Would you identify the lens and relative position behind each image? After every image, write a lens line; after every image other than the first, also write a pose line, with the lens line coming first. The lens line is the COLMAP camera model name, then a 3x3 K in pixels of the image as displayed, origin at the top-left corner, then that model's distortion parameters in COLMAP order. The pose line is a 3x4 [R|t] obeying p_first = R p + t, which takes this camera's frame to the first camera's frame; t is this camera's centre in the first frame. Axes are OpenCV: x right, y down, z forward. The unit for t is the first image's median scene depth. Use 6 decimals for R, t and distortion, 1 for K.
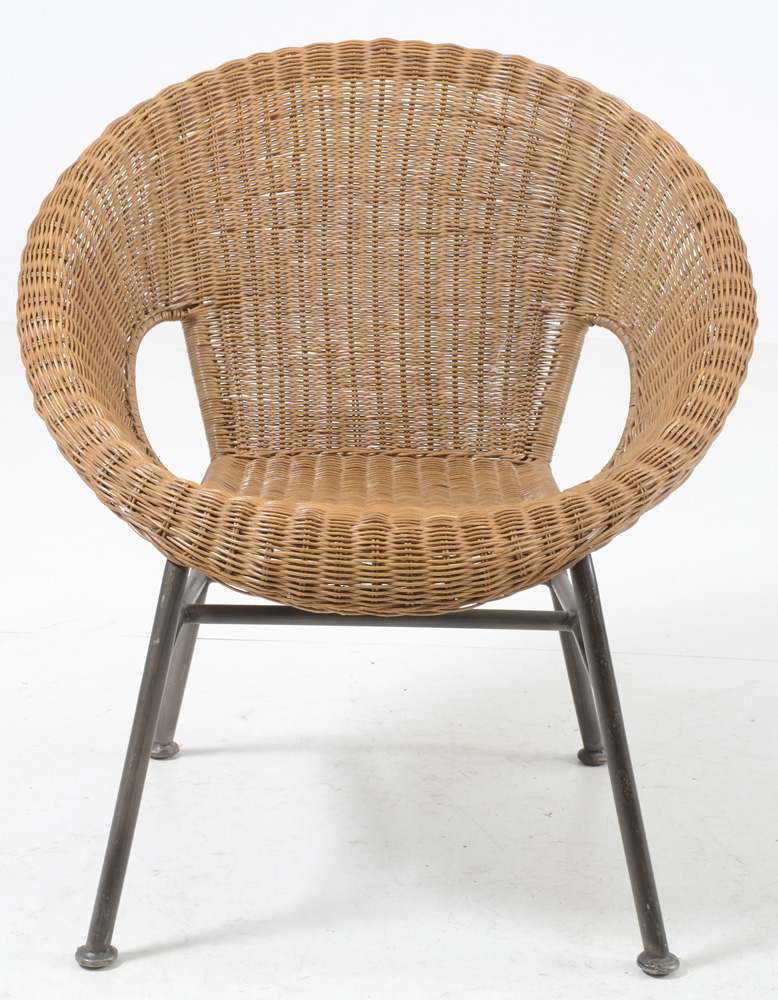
lens RADIAL K [[3354.9, 0, 390.9], [0, 3354.9, 493.0], [0, 0, 1]] dist [0.389084, 0.000000]
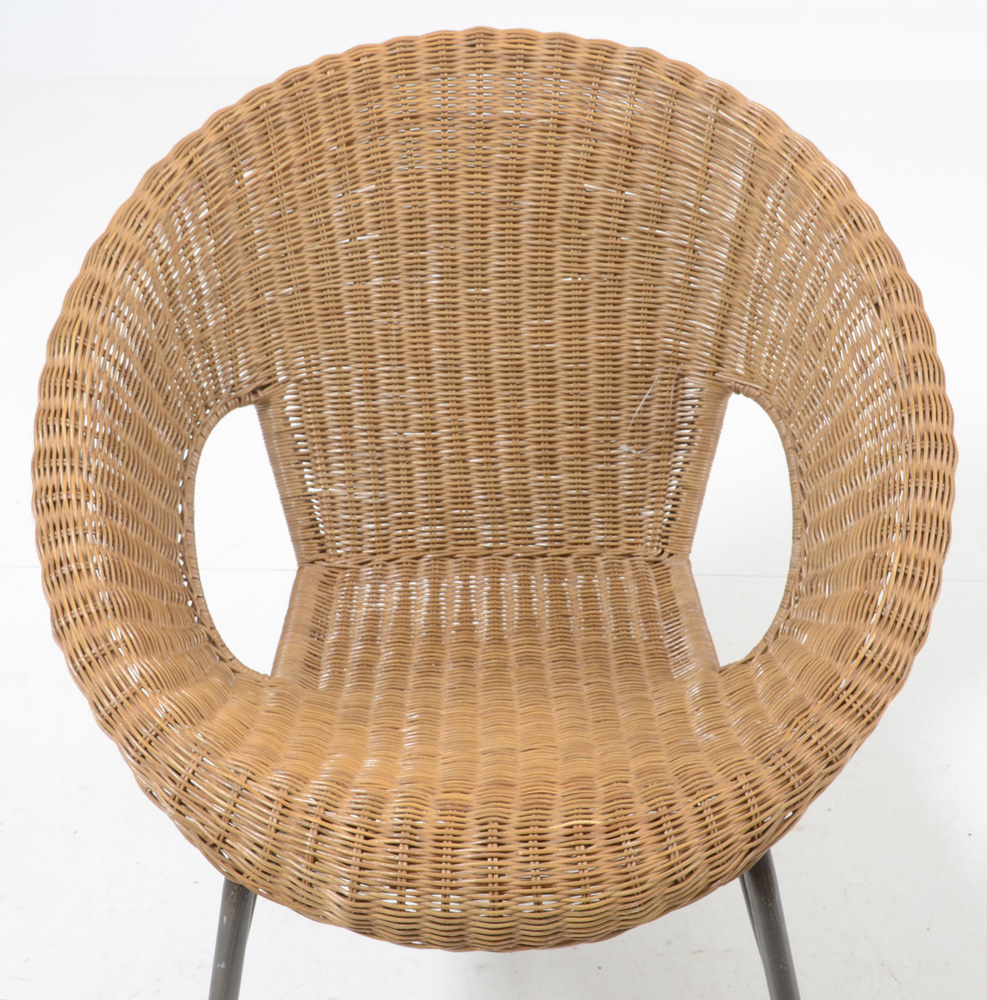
lens RADIAL K [[1767.5, 0, 534.8], [0, 1767.5, 525.0], [0, 0, 1]] dist [-0.026658, 0.000000]
pose [[0.999380, -0.033502, 0.010794, 0.002823], [0.027880, 0.940657, 0.338212, -0.172243], [-0.021484, -0.337702, 0.941008, 0.575073]]
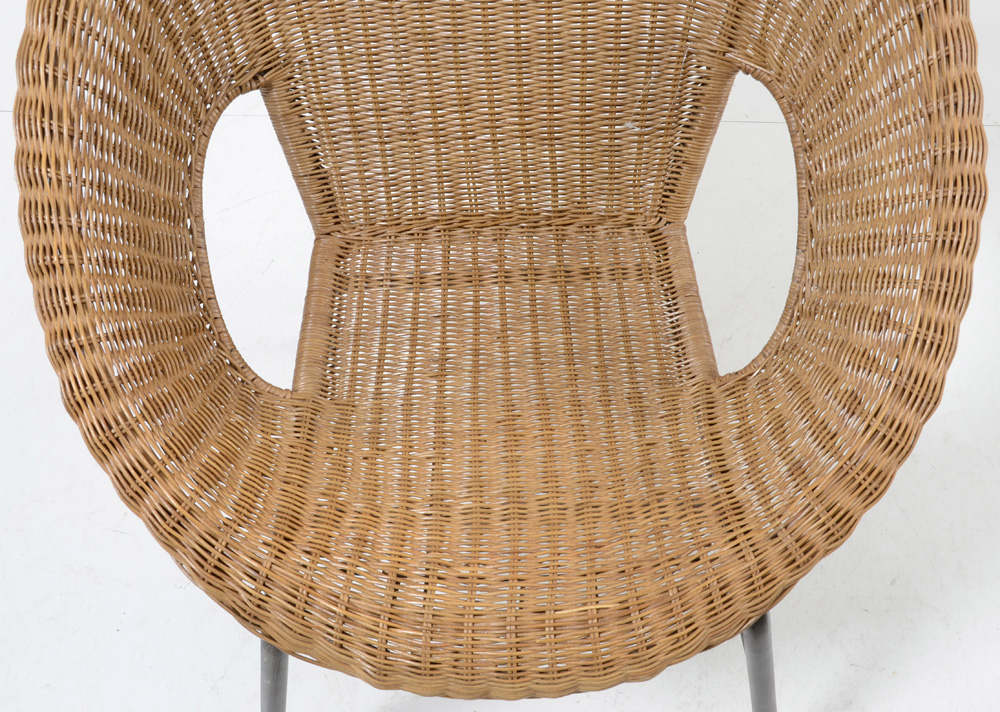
lens RADIAL K [[1096.2, 0, 517.6], [0, 1096.2, 353.4], [0, 0, 1]] dist [0.032048, 0.000000]
pose [[0.999148, -0.040999, 0.004759, -0.001279], [0.025645, 0.707006, 0.706743, -0.197320], [-0.032341, -0.706018, 0.707455, 0.765020]]
